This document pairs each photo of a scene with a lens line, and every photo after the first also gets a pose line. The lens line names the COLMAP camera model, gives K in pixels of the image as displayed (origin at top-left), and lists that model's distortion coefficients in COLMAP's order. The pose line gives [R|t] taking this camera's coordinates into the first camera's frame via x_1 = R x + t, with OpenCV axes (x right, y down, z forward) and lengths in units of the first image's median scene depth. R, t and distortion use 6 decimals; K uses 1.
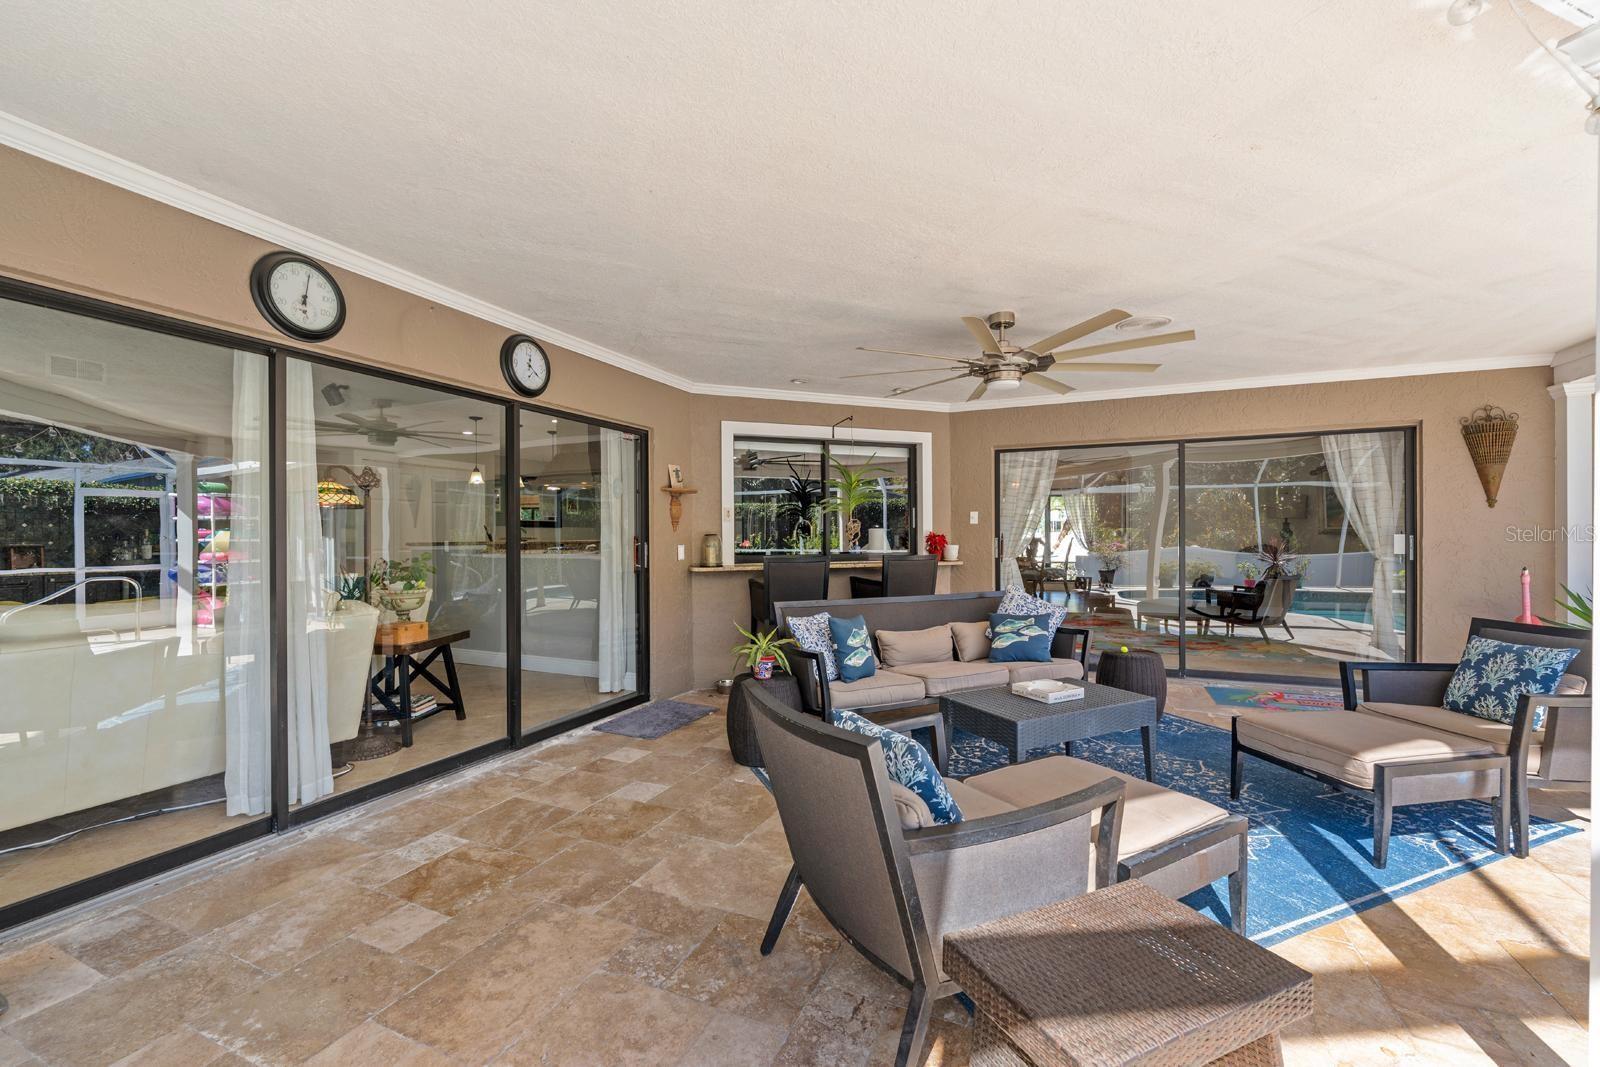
lens RADIAL K [[655.4, 0, 795.7], [0, 655.4, 539.1], [0, 0, 1]] dist [0.000018, 0.000001]
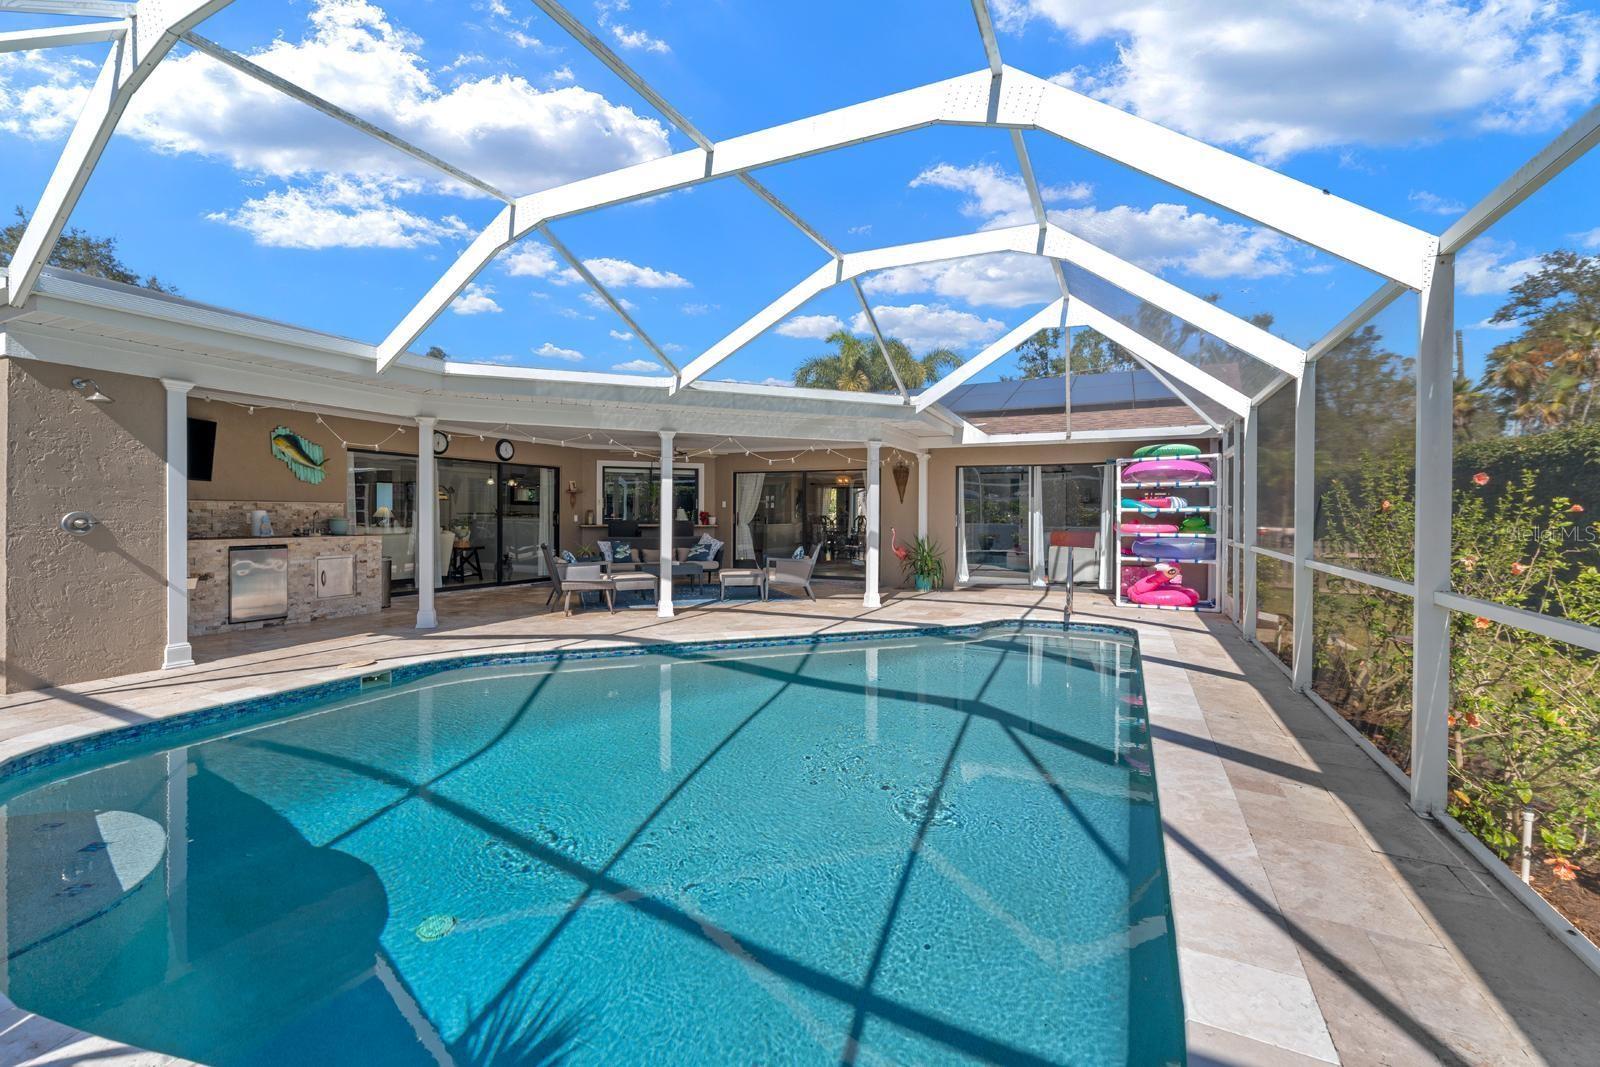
lens RADIAL K [[655.4, 0, 804.3], [0, 655.4, 522.4], [0, 0, 1]] dist [0.000018, 0.000001]
pose [[0.999699, 0.013666, -0.020357, 0.723386], [-0.013430, 0.999842, 0.011685, -0.003420], [0.020514, -0.011408, 0.999724, -1.386572]]
